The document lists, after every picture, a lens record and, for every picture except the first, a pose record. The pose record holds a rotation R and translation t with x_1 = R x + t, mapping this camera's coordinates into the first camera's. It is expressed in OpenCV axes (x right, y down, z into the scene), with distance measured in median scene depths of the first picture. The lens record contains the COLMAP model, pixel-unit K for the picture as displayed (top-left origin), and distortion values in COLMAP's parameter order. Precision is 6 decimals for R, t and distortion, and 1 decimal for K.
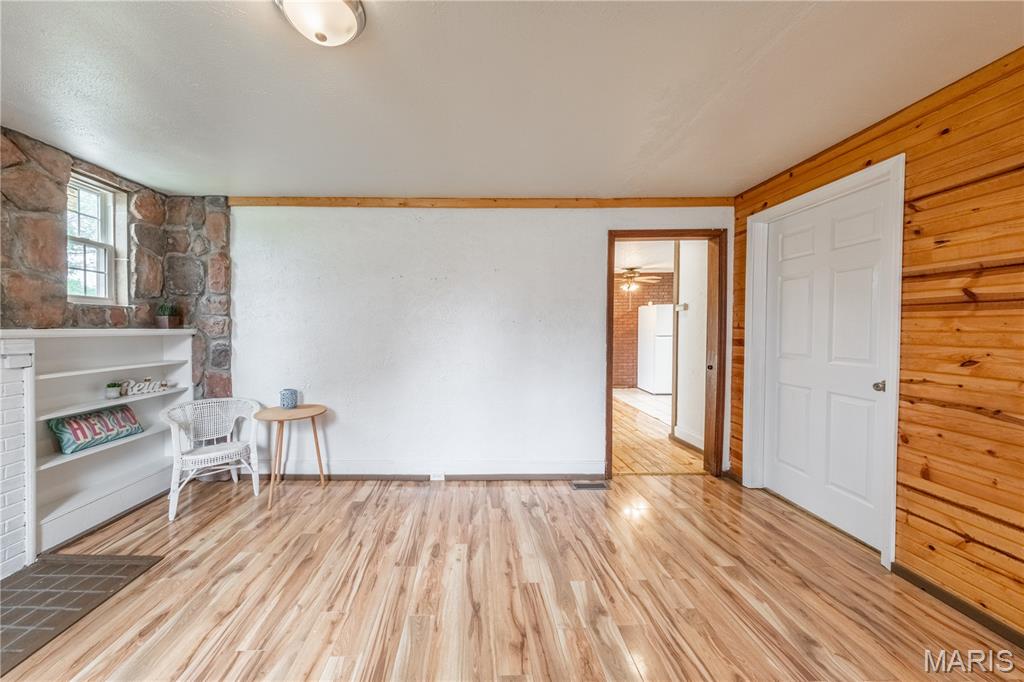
lens RADIAL K [[358.7, 0, 479.2], [0, 358.7, 332.2], [0, 0, 1]] dist [0.000375, -0.000223]
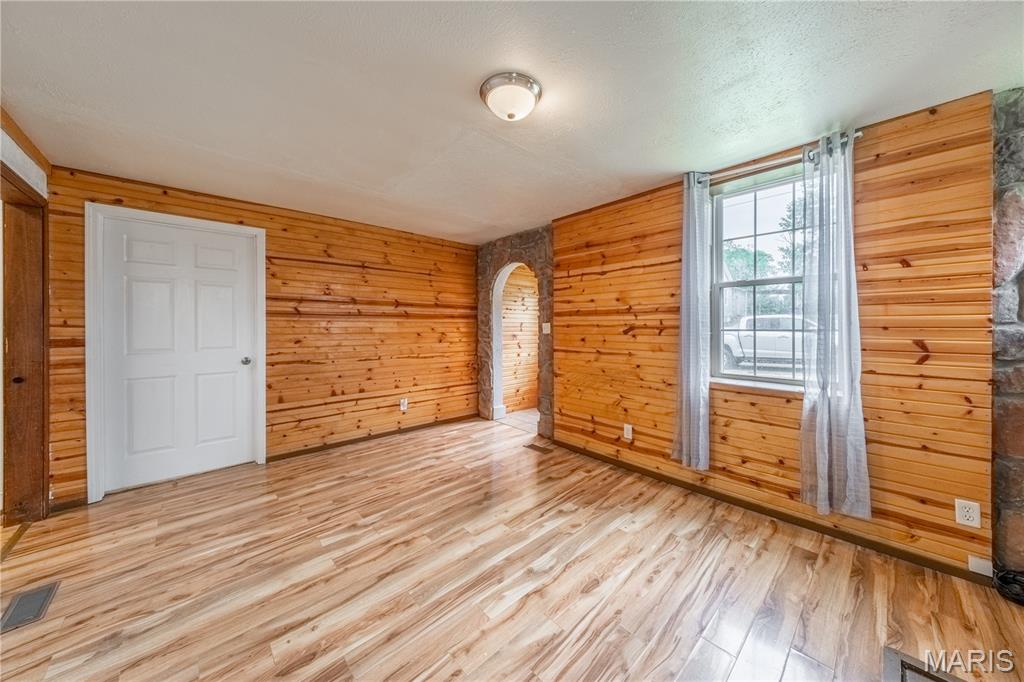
lens RADIAL K [[348.4, 0, 517.3], [0, 348.4, 324.6], [0, 0, 1]] dist [0.000275, -0.000082]
pose [[-0.684778, 0.004306, 0.728739, -0.672747], [0.011407, 0.999923, 0.004810, -0.008115], [-0.728662, 0.011606, -0.684775, 0.888483]]
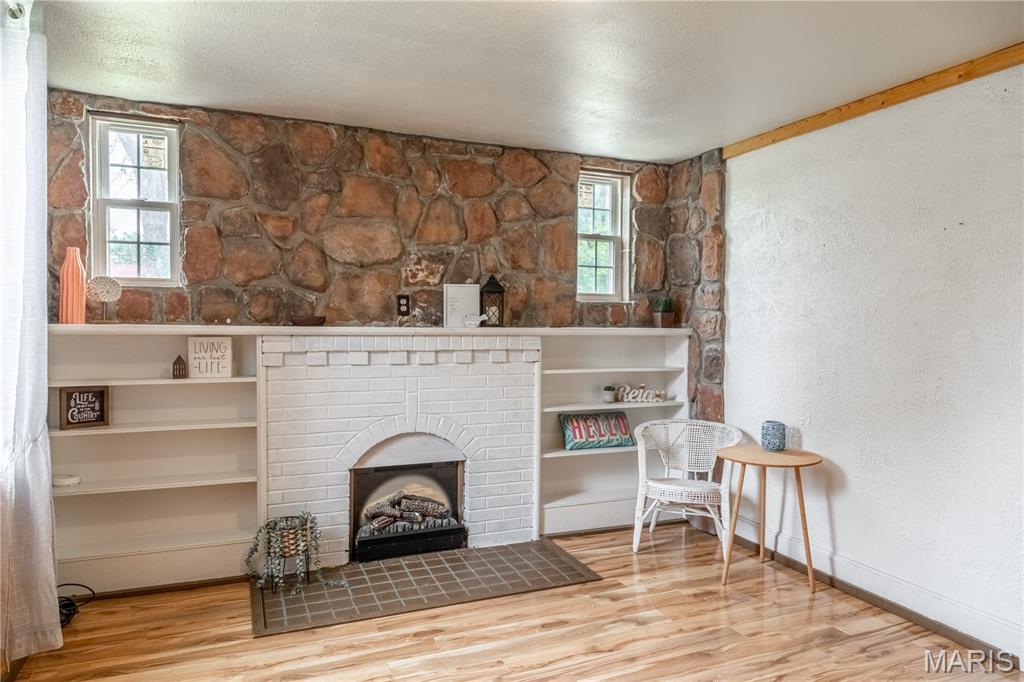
lens RADIAL K [[662.1, 0, 511.7], [0, 662.1, 327.2], [0, 0, 1]] dist [0.004894, 0.001208]
pose [[0.387498, 0.004538, -0.921859, 0.438588], [-0.015078, 0.999885, -0.001416, -0.004002], [0.921747, 0.014449, 0.387522, 0.097896]]
